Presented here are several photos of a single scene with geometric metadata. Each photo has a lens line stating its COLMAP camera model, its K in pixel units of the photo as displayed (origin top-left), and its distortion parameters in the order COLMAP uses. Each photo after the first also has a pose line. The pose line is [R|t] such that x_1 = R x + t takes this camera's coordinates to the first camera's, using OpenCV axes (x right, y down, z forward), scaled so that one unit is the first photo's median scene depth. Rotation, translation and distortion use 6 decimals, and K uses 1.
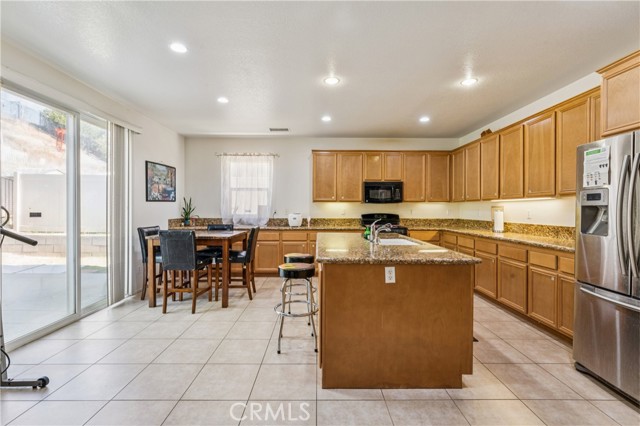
lens RADIAL K [[290.8, 0, 320.0], [0, 290.8, 213.0], [0, 0, 1]] dist [-0.001767, -0.000048]
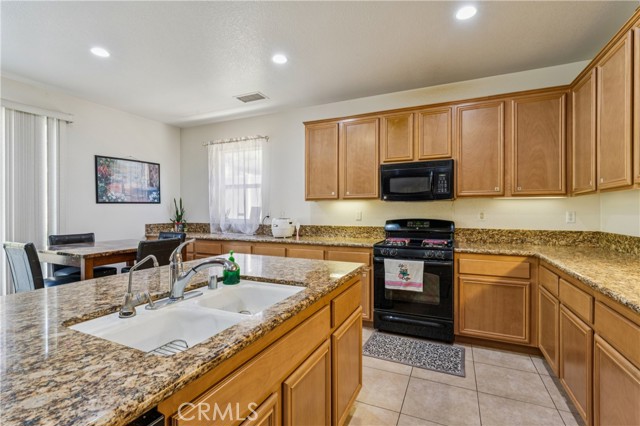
lens RADIAL K [[296.9, 0, 320.0], [0, 296.9, 213.0], [0, 0, 1]] dist [0.000727, 0.000198]
pose [[0.904710, -0.001390, -0.426026, 0.295019], [-0.002056, 0.999969, -0.007628, -0.005385], [0.426023, 0.007777, 0.904679, 0.406267]]
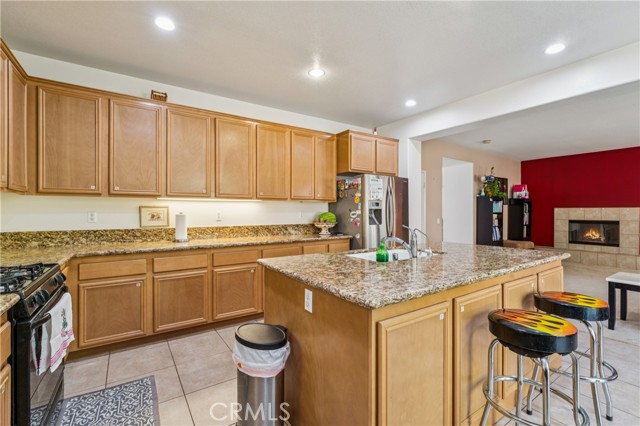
lens RADIAL K [[288.7, 0, 320.0], [0, 288.7, 213.0], [0, 0, 1]] dist [0.000797, 0.000038]
pose [[-0.552049, -0.007672, 0.833776, -0.155366], [0.009504, 0.999835, 0.015493, -0.011999], [-0.833757, 0.016477, -0.551885, 0.884837]]
